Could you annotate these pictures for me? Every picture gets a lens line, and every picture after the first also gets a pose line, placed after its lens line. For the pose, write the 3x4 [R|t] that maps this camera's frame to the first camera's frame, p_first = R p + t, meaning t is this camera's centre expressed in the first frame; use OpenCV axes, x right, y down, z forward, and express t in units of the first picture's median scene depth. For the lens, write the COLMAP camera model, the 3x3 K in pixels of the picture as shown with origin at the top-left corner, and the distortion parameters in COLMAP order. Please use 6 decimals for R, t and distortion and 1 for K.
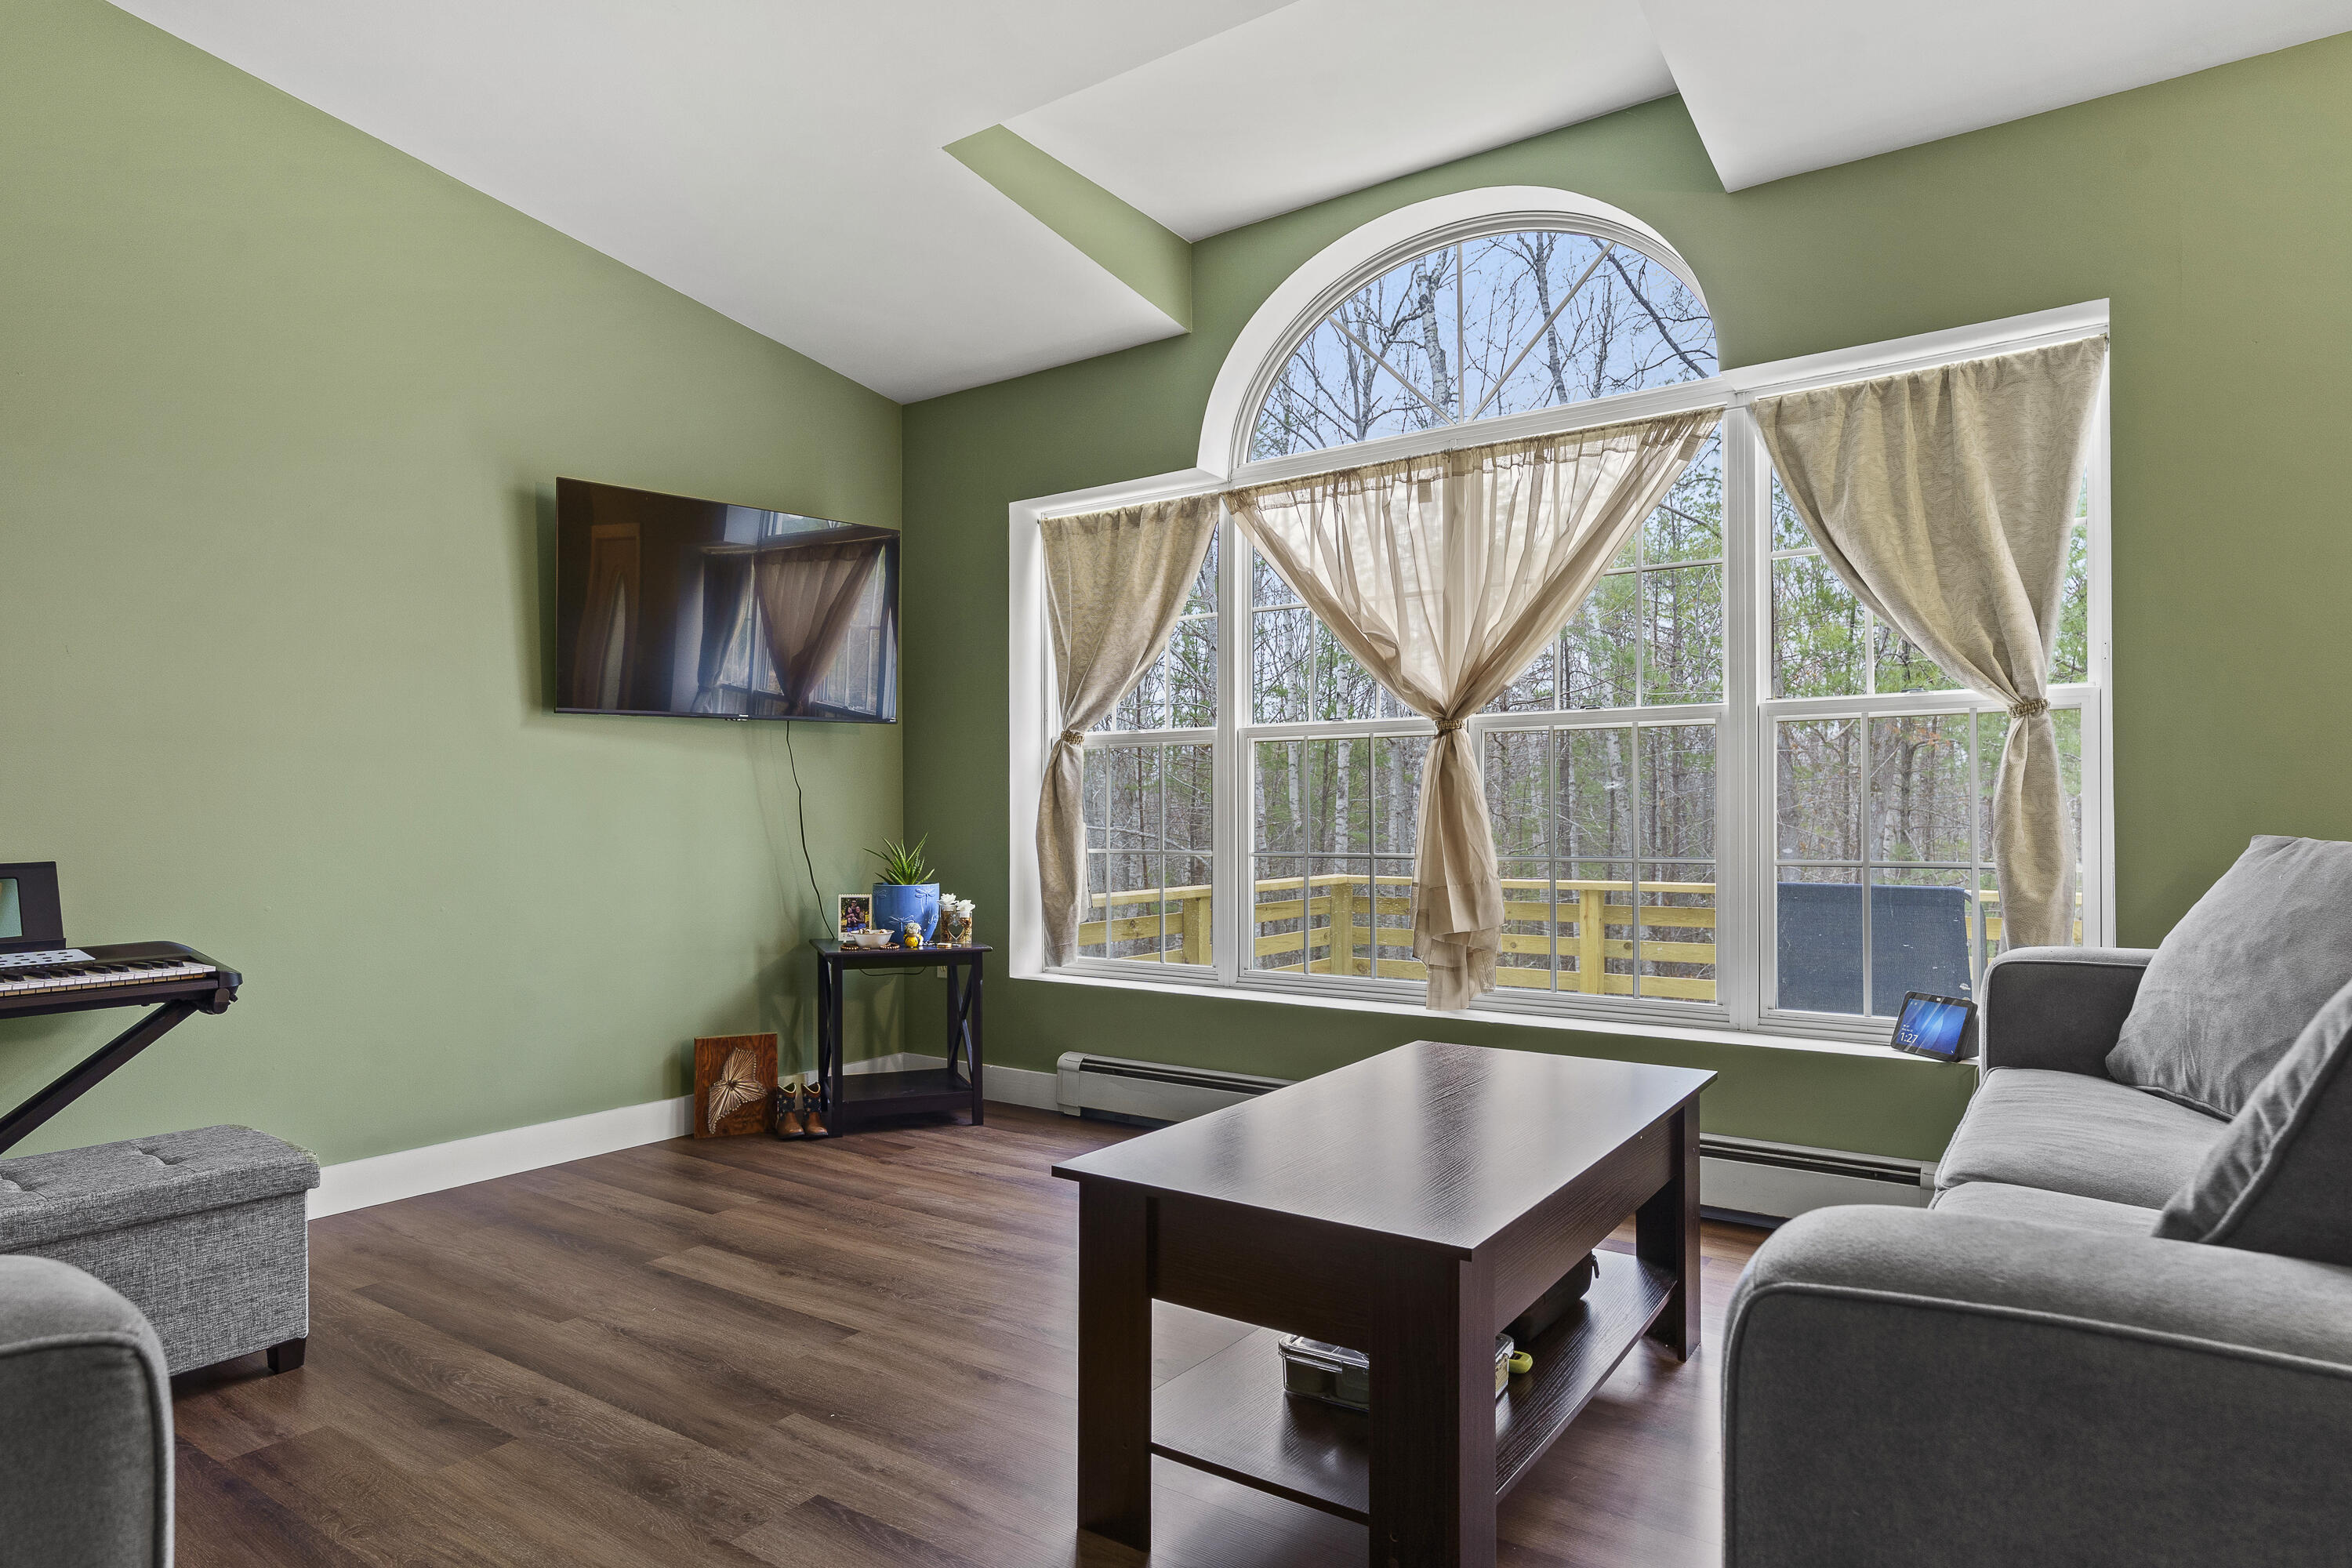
lens RADIAL K [[1320.0, 0, 1170.6], [0, 1320.0, 809.6], [0, 0, 1]] dist [-0.005637, 0.003741]
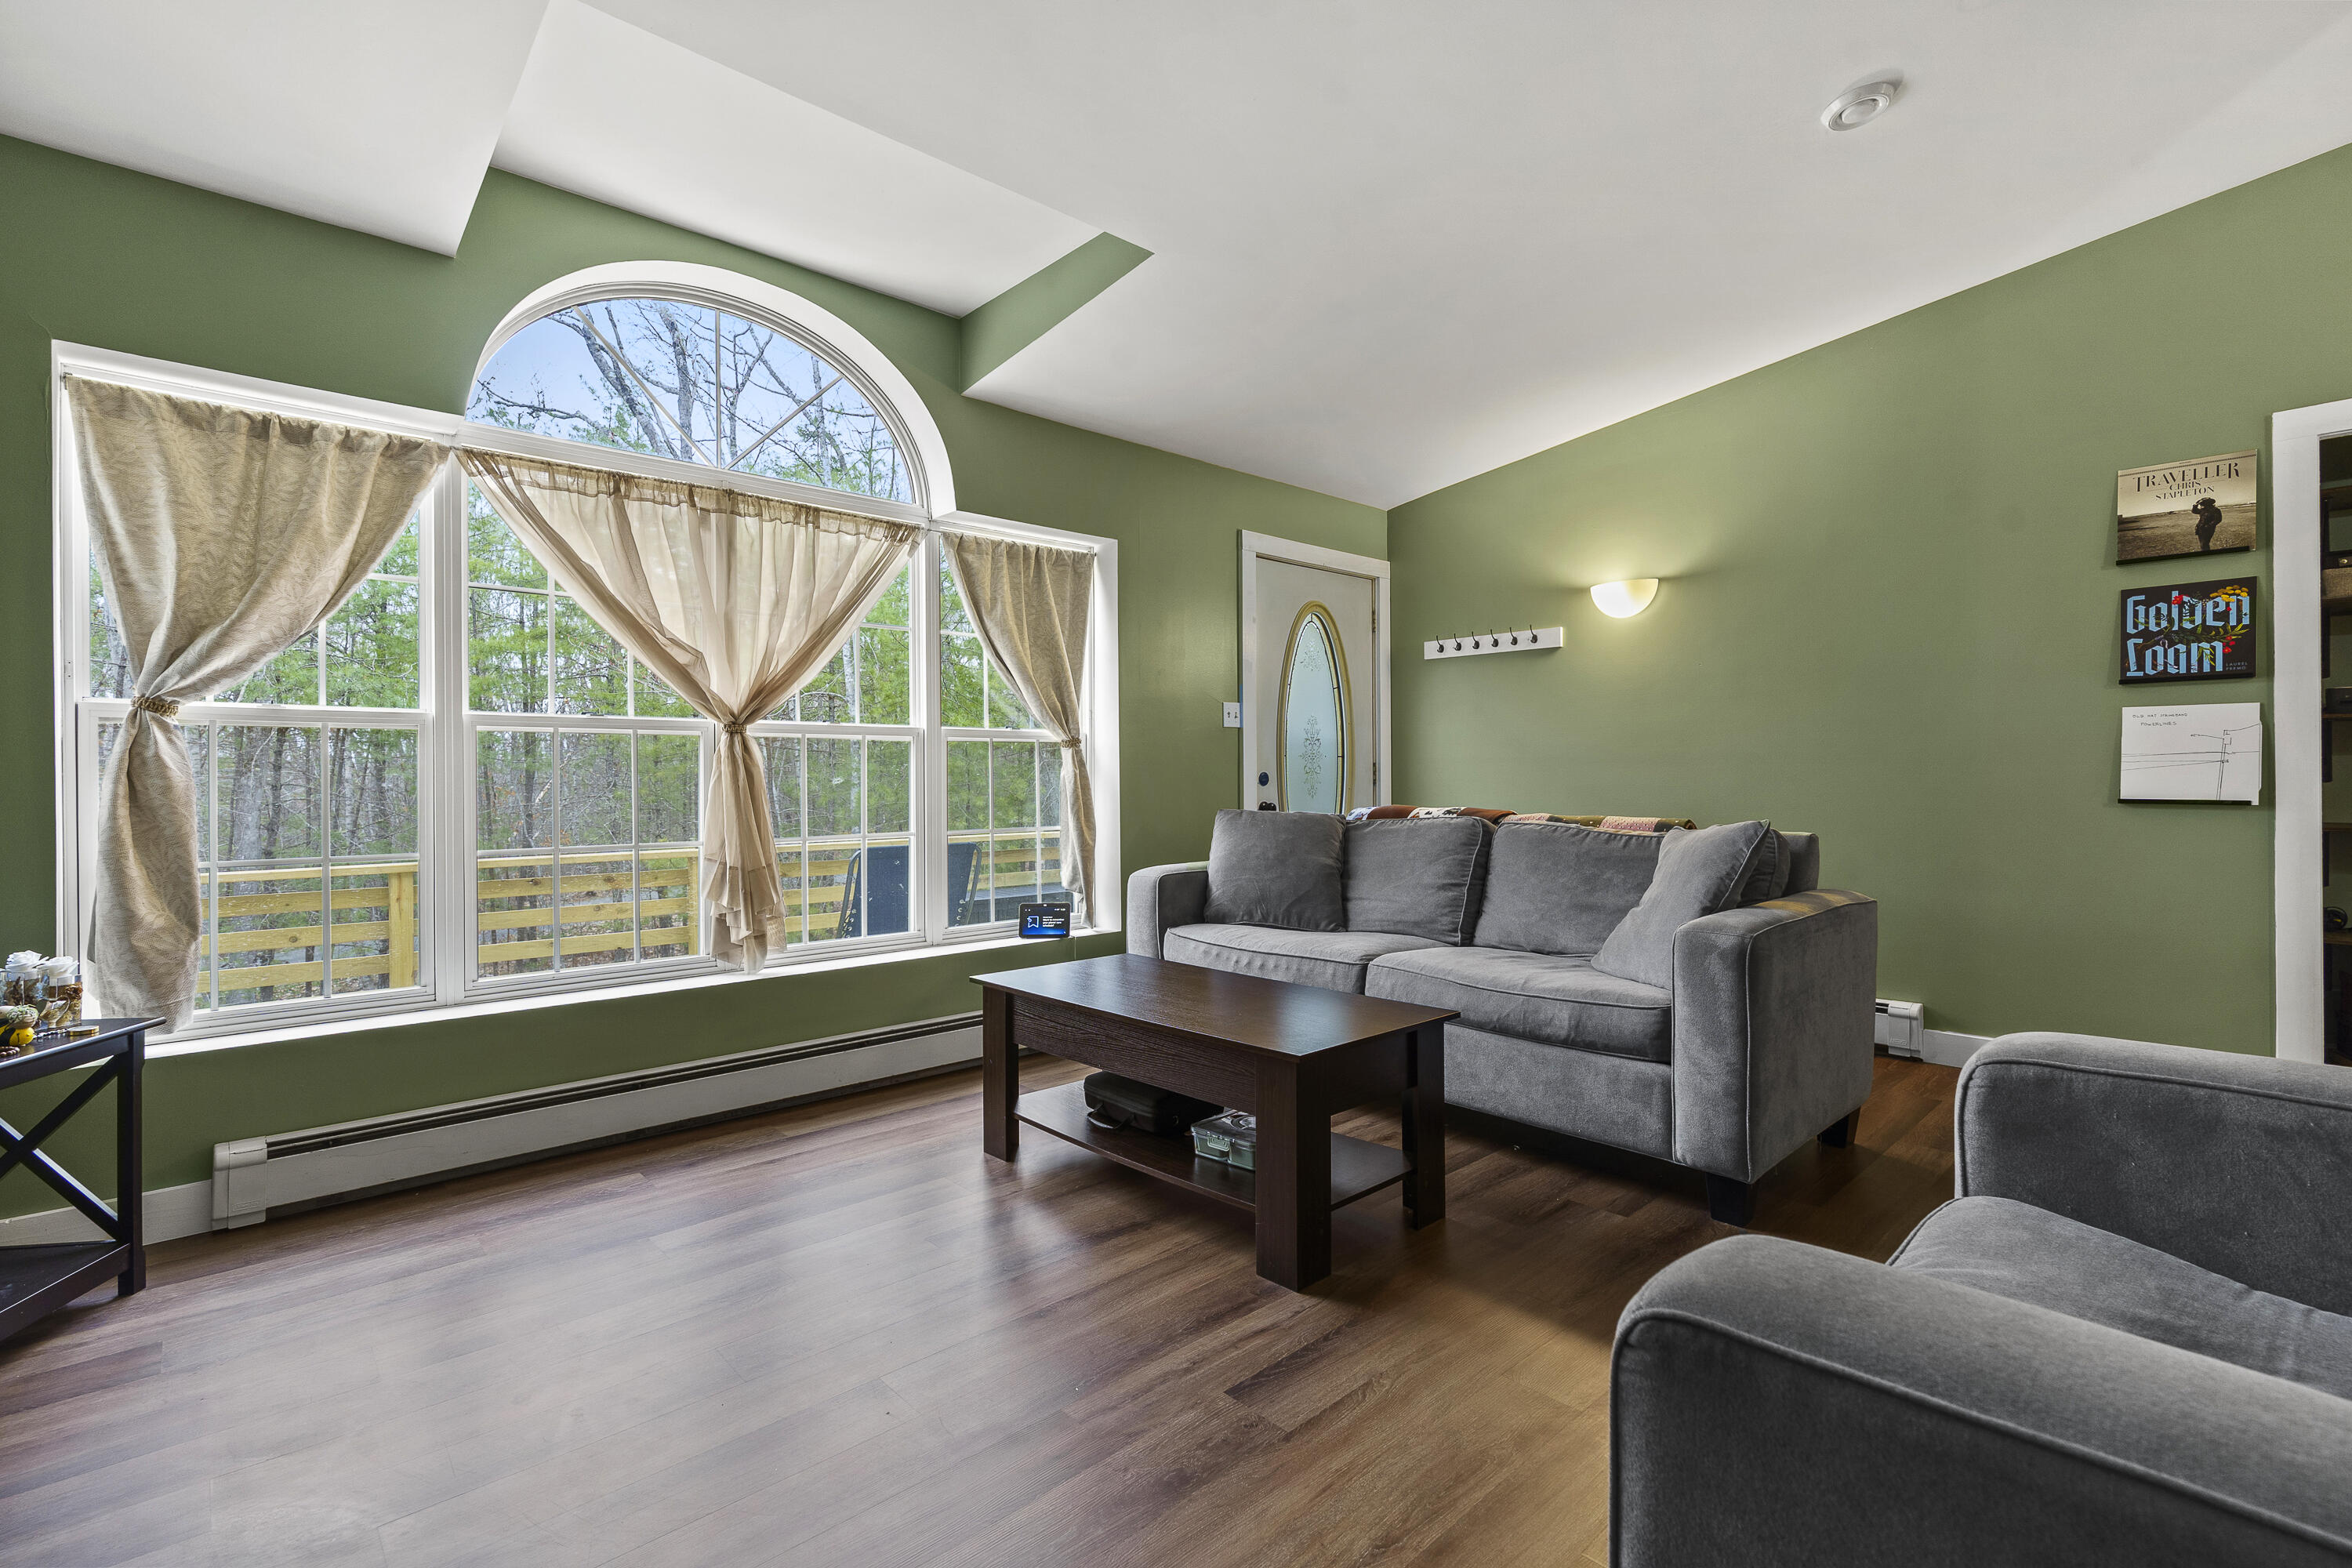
lens RADIAL K [[1072.1, 0, 1166.5], [0, 1072.1, 775.0], [0, 0, 1]] dist [-0.004506, 0.002080]
pose [[0.214346, 0.001942, 0.976756, -0.690941], [-0.002029, 0.999997, -0.001543, -0.024811], [-0.976756, -0.001651, 0.214349, 0.469397]]
